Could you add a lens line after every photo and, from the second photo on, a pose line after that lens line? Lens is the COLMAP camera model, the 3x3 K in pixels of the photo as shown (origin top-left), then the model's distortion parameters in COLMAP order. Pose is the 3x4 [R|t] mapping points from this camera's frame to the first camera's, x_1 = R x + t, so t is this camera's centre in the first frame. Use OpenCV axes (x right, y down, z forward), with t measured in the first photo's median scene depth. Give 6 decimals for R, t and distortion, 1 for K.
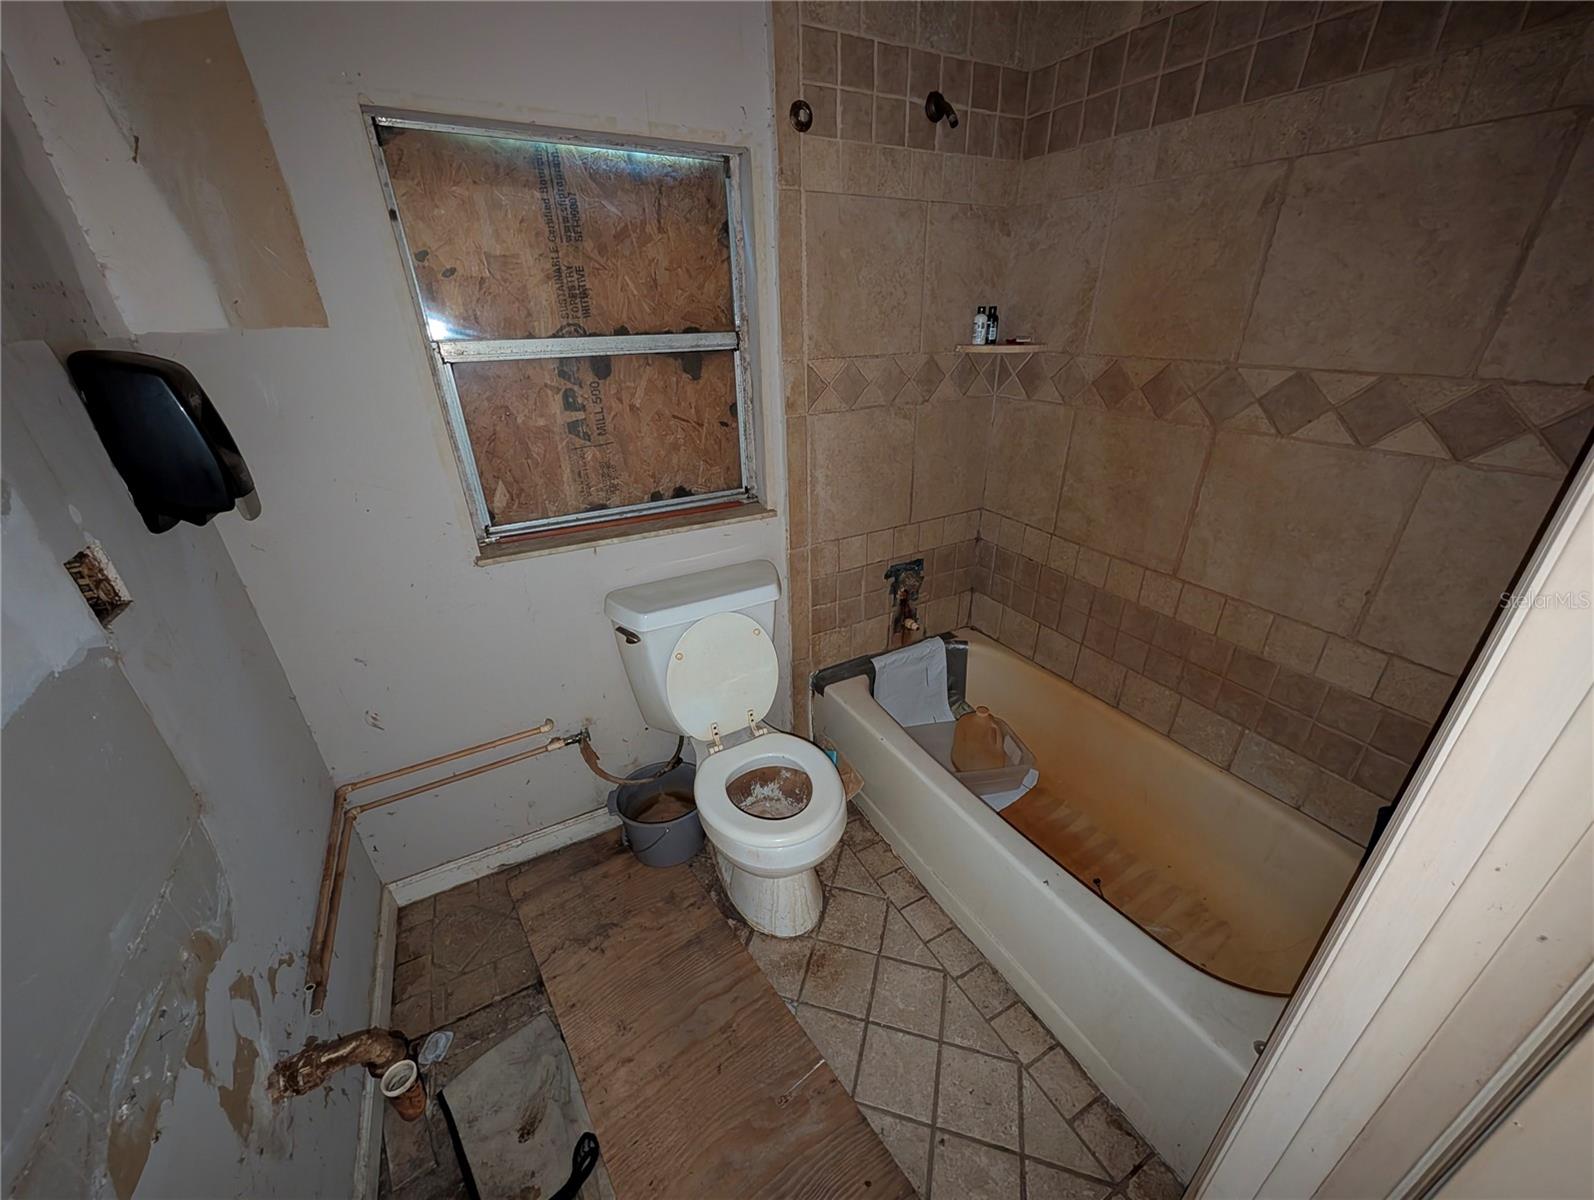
lens RADIAL K [[605.6, 0, 805.7], [0, 605.6, 600.7], [0, 0, 1]] dist [0.001295, 0.000346]
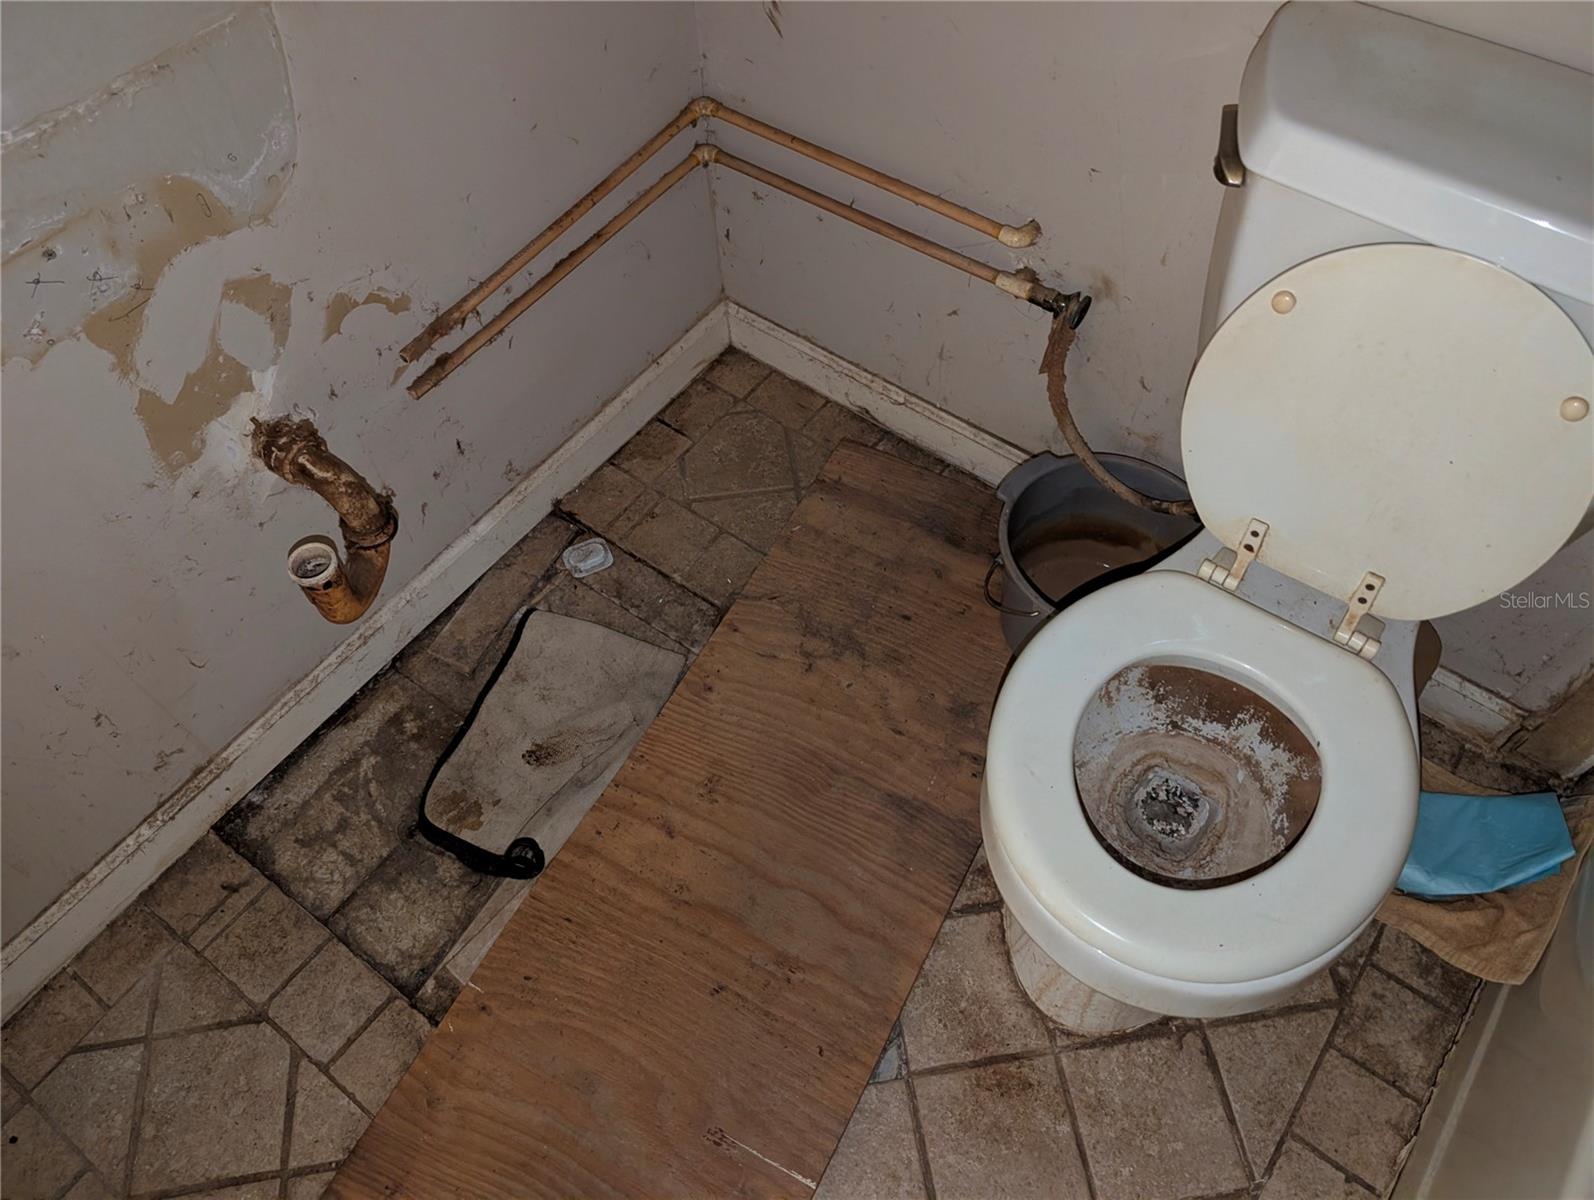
lens RADIAL K [[1153.8, 0, 797.2], [0, 1153.8, 592.9], [0, 0, 1]] dist [0.003639, 0.001243]
pose [[0.417997, 0.759941, -0.497763, 0.101388], [-0.377648, 0.643697, 0.665609, -0.115638], [0.826233, -0.090243, 0.556054, 0.440403]]
